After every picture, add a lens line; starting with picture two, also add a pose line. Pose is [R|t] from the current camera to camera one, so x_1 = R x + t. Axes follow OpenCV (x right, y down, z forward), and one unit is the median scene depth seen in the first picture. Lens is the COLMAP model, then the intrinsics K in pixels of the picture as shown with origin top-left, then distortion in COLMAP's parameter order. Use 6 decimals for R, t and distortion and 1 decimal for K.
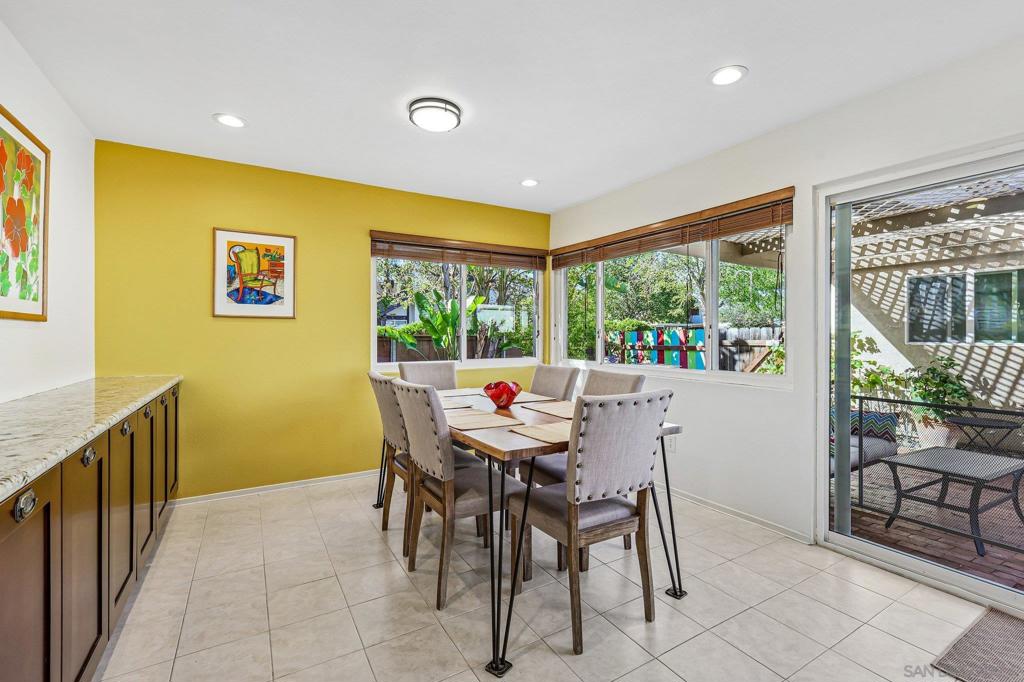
lens RADIAL K [[444.9, 0, 514.7], [0, 444.9, 338.1], [0, 0, 1]] dist [0.001750, -0.001149]
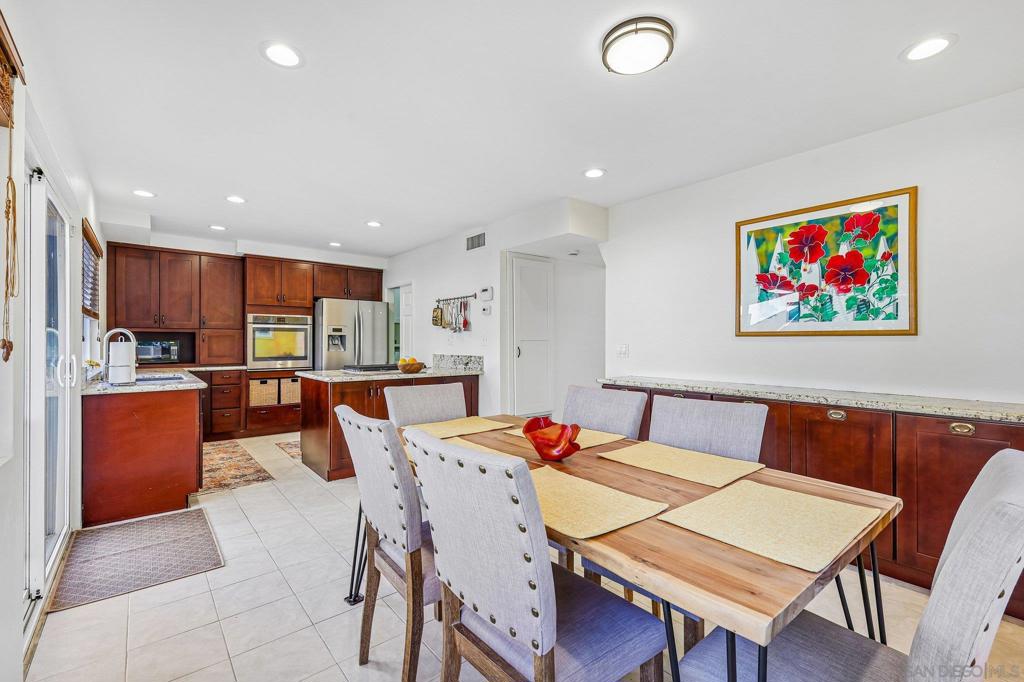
lens RADIAL K [[444.9, 0, 515.0], [0, 444.9, 342.5], [0, 0, 1]] dist [0.001750, -0.001149]
pose [[-0.987423, -0.003818, -0.158056, 0.099813], [-0.005093, 0.999958, 0.007658, -0.012756], [0.158020, 0.008367, -0.987400, 1.200955]]
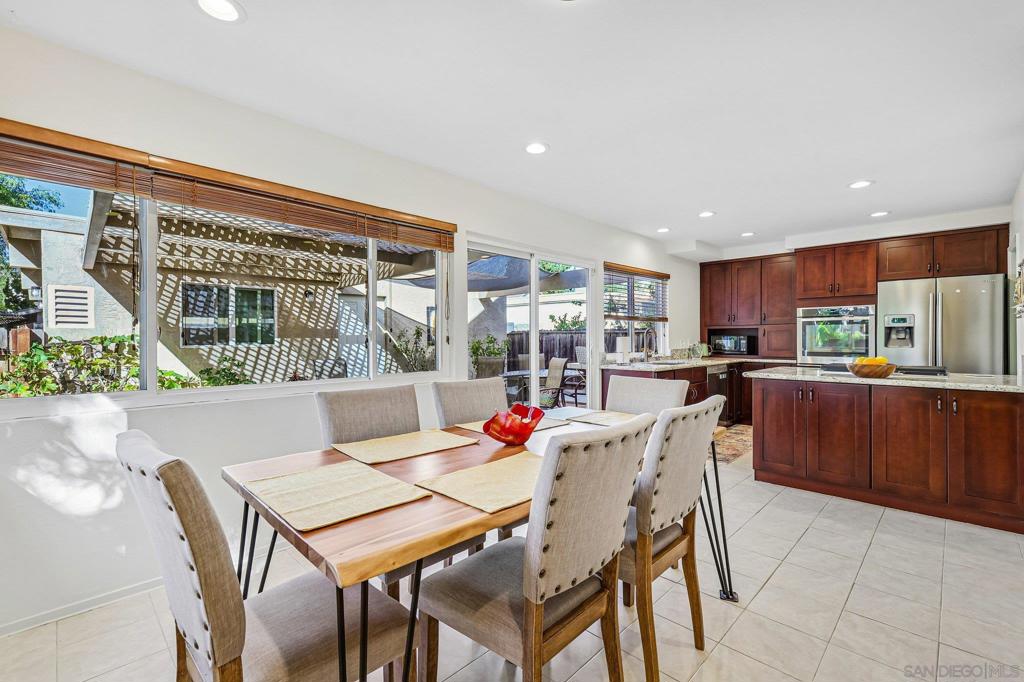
lens RADIAL K [[444.9, 0, 509.0], [0, 444.9, 341.2], [0, 0, 1]] dist [0.001750, -0.001149]
pose [[-0.238820, -0.010327, 0.971009, -0.509727], [0.010324, 0.999860, 0.013173, -0.011632], [-0.971009, 0.013171, -0.238680, 0.872226]]
